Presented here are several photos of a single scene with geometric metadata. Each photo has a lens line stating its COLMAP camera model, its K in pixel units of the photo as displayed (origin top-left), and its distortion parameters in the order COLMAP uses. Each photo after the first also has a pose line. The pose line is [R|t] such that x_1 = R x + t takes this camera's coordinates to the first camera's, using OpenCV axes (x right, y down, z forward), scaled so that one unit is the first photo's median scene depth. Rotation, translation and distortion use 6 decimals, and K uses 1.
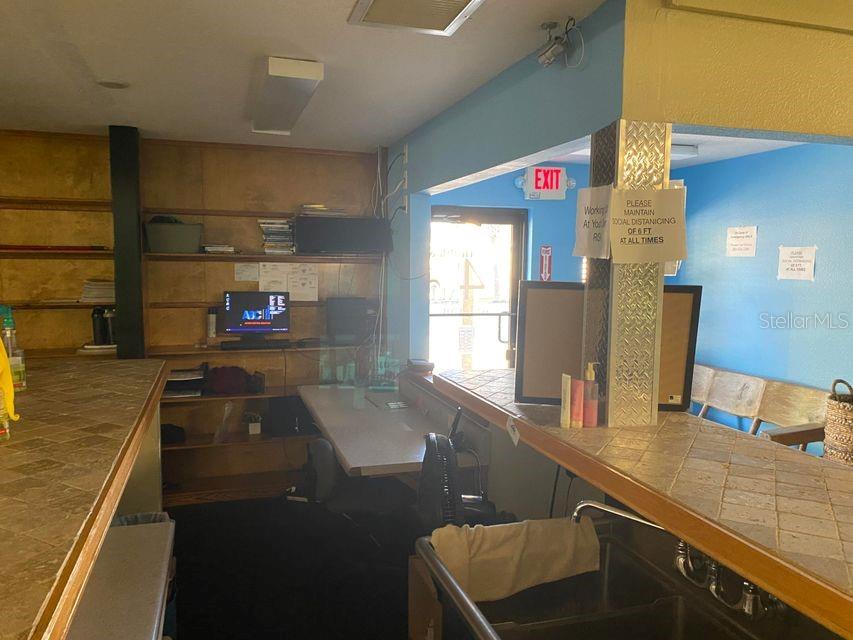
lens RADIAL K [[637.2, 0, 426.5], [0, 637.2, 320.0], [0, 0, 1]] dist [0.066766, -0.093084]
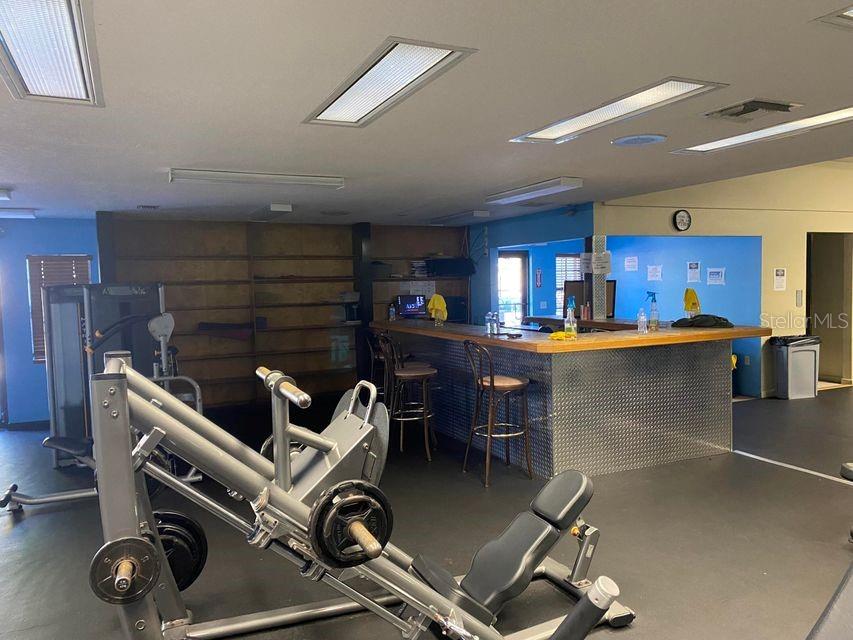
lens RADIAL K [[637.2, 0, 426.5], [0, 637.2, 320.0], [0, 0, 1]] dist [0.066766, -0.093084]
pose [[0.991459, -0.041510, 0.123636, -0.509635], [0.045745, 0.998453, -0.031616, 0.112520], [-0.122132, 0.037002, 0.991824, -1.143233]]
